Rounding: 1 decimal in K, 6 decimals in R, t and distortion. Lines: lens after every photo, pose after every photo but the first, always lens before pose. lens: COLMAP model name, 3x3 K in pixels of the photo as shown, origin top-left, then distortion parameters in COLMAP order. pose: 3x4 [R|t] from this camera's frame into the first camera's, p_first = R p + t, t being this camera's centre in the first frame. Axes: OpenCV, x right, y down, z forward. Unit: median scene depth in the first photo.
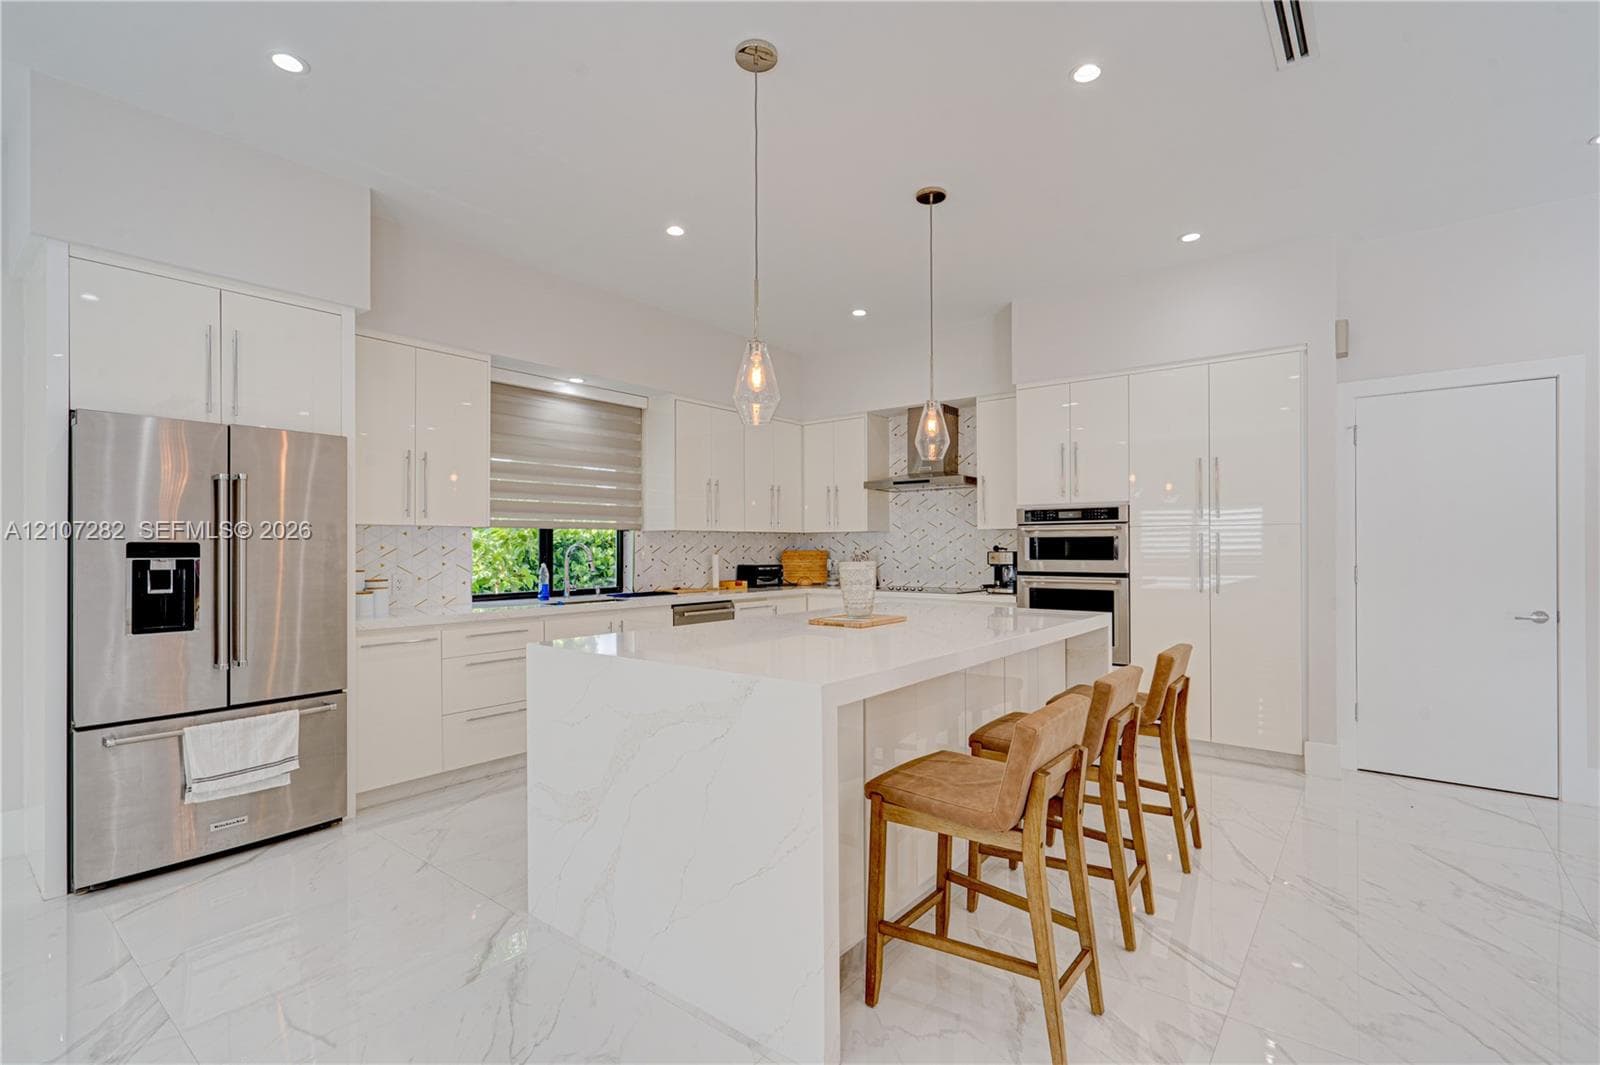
lens RADIAL K [[735.7, 0, 803.2], [0, 735.7, 542.4], [0, 0, 1]] dist [-0.001455, -0.000266]
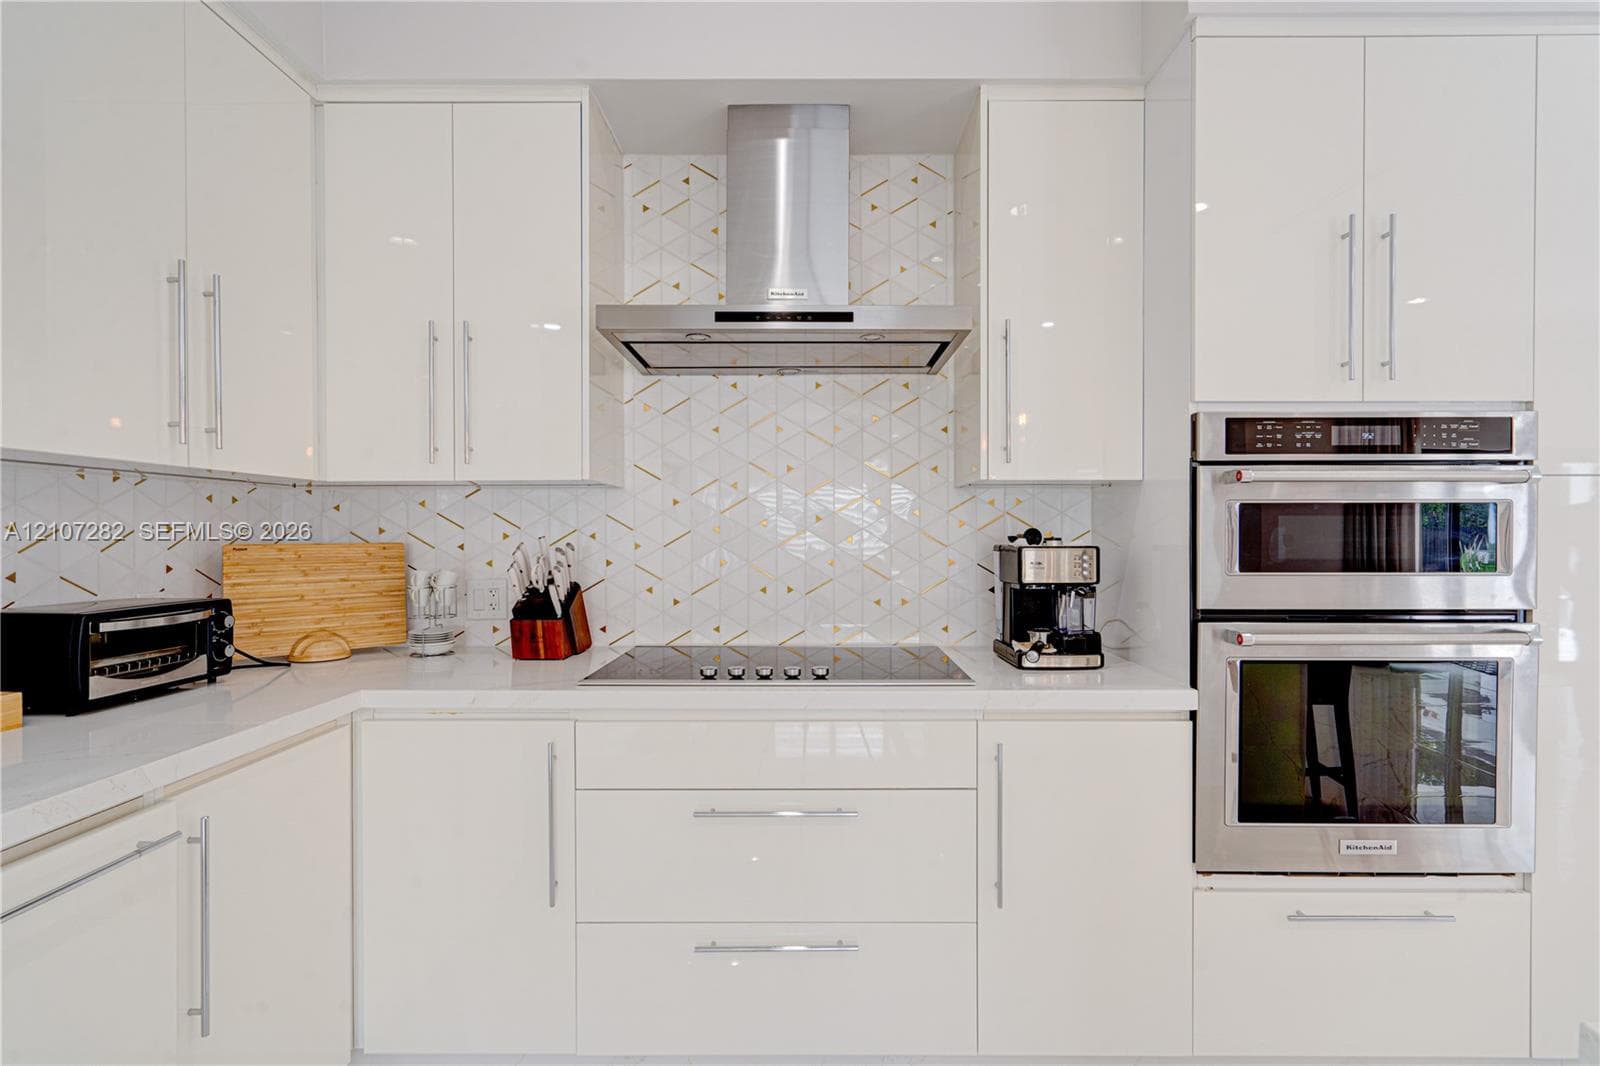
lens RADIAL K [[735.7, 0, 803.8], [0, 735.7, 535.4], [0, 0, 1]] dist [-0.001455, -0.000266]
pose [[0.784725, 0.001283, 0.619843, -0.030492], [-0.006306, 0.999963, 0.005913, 0.005240], [-0.619812, -0.008548, 0.784704, 0.680933]]
